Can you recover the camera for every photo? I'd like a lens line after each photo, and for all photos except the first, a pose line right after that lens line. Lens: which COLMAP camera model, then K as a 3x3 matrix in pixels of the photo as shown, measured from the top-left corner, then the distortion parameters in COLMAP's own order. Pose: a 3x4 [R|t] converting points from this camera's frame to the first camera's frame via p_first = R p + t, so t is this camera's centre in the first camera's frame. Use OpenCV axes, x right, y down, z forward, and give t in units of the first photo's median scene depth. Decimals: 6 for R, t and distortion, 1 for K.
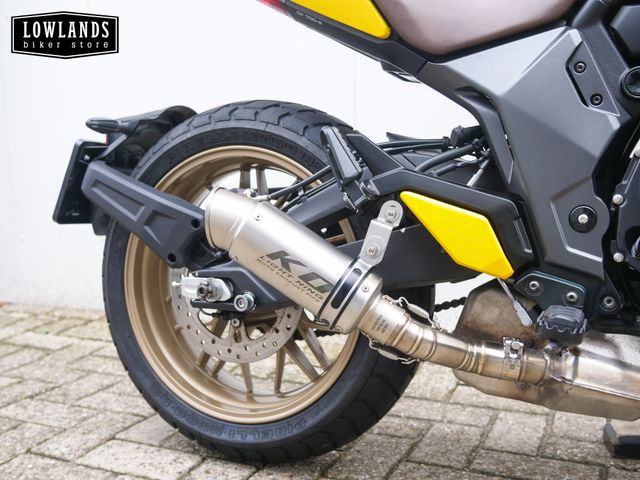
lens RADIAL K [[730.7, 0, 320.2], [0, 730.7, 239.1], [0, 0, 1]] dist [-0.010632, 0.000000]
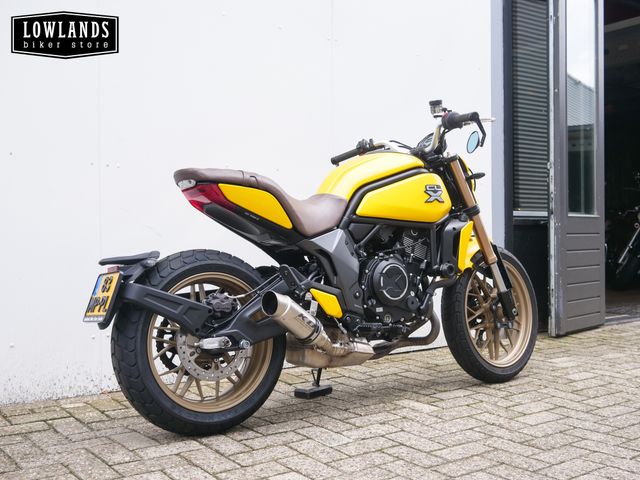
lens RADIAL K [[730.7, 0, 324.6], [0, 730.7, 243.2], [0, 0, 1]] dist [-0.010632, 0.000000]
pose [[0.495117, 0.007279, 0.868796, -2.137323], [0.110950, 0.991248, -0.071534, -0.033970], [-0.861713, 0.131810, 0.489976, -0.348570]]
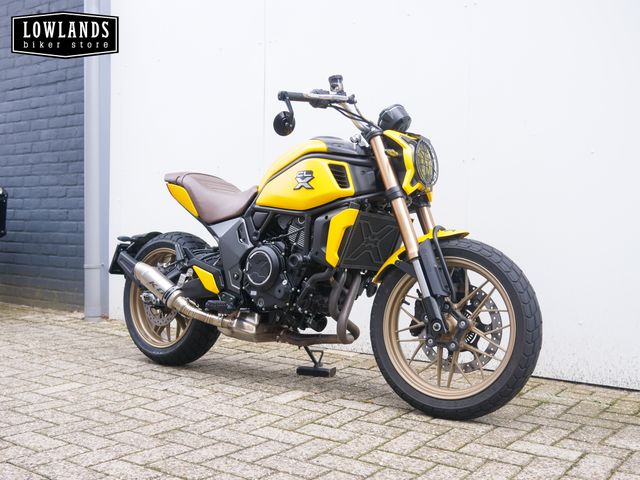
lens RADIAL K [[730.7, 0, 319.2], [0, 730.7, 243.7], [0, 0, 1]] dist [-0.010632, 0.000000]
pose [[0.973507, 0.037756, -0.225520, 1.368366], [-0.061225, 0.993301, -0.097998, 0.119914], [0.220309, 0.109209, 0.969297, -1.997328]]
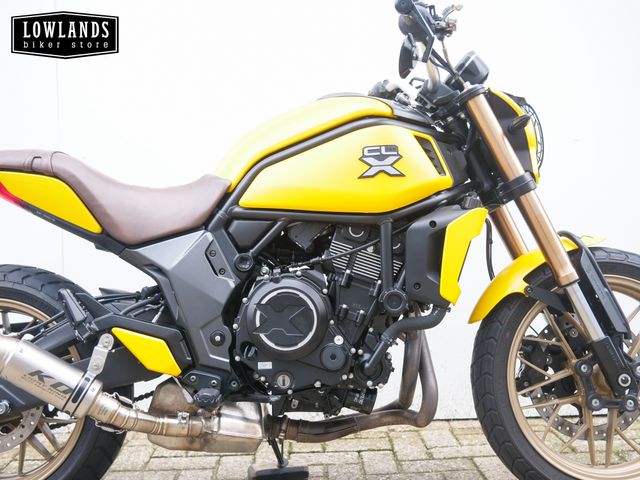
lens RADIAL K [[730.7, 0, 320.7], [0, 730.7, 239.3], [0, 0, 1]] dist [-0.010632, 0.000000]
pose [[0.910600, -0.009839, 0.413171, -0.139565], [0.066048, 0.990332, -0.121982, -0.031072], [-0.407976, 0.138366, 0.902447, -0.708223]]
